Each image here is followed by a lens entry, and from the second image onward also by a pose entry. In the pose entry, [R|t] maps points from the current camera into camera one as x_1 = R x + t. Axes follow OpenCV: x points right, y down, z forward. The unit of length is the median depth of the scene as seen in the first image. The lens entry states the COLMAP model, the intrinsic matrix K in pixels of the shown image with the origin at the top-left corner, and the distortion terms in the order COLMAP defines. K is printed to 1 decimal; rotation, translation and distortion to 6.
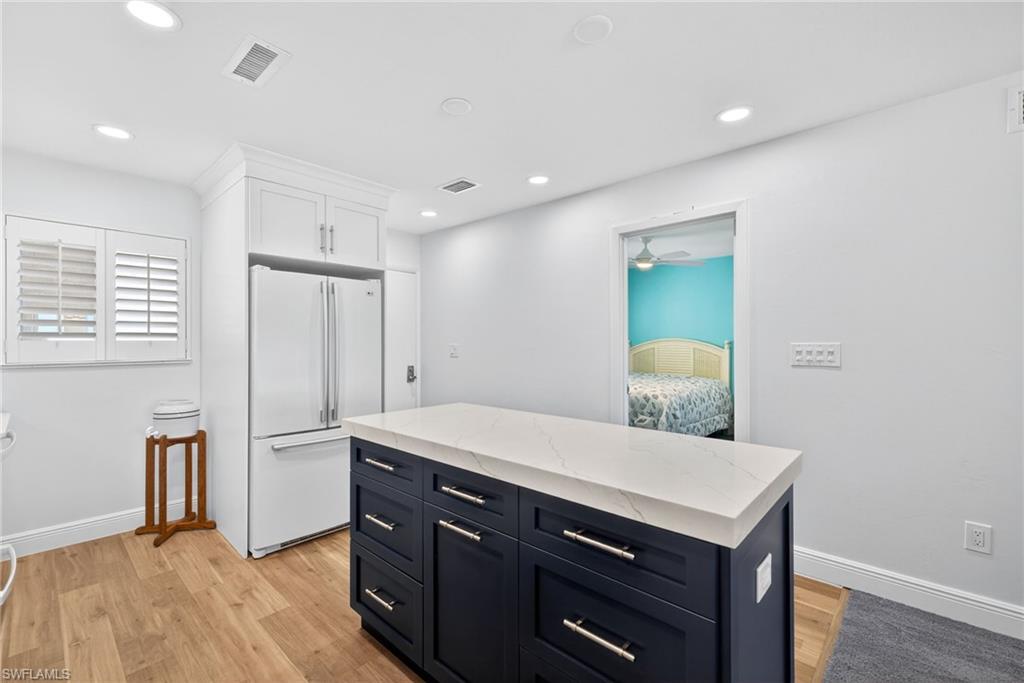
lens RADIAL K [[435.6, 0, 514.8], [0, 435.6, 342.4], [0, 0, 1]] dist [0.016648, -0.001023]
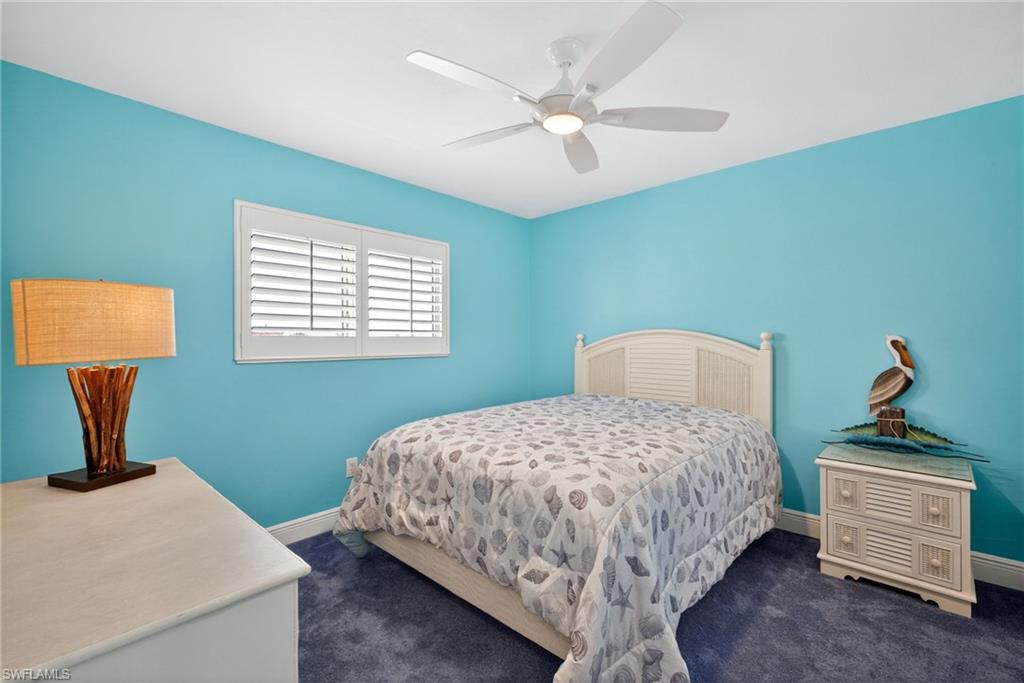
lens RADIAL K [[462.5, 0, 510.3], [0, 462.5, 339.4], [0, 0, 1]] dist [0.000746, -0.000085]
pose [[0.999993, -0.003634, 0.000179, 0.269327], [0.003634, 0.999985, -0.004123, 0.005930], [-0.000164, 0.004124, 0.999991, 0.647818]]
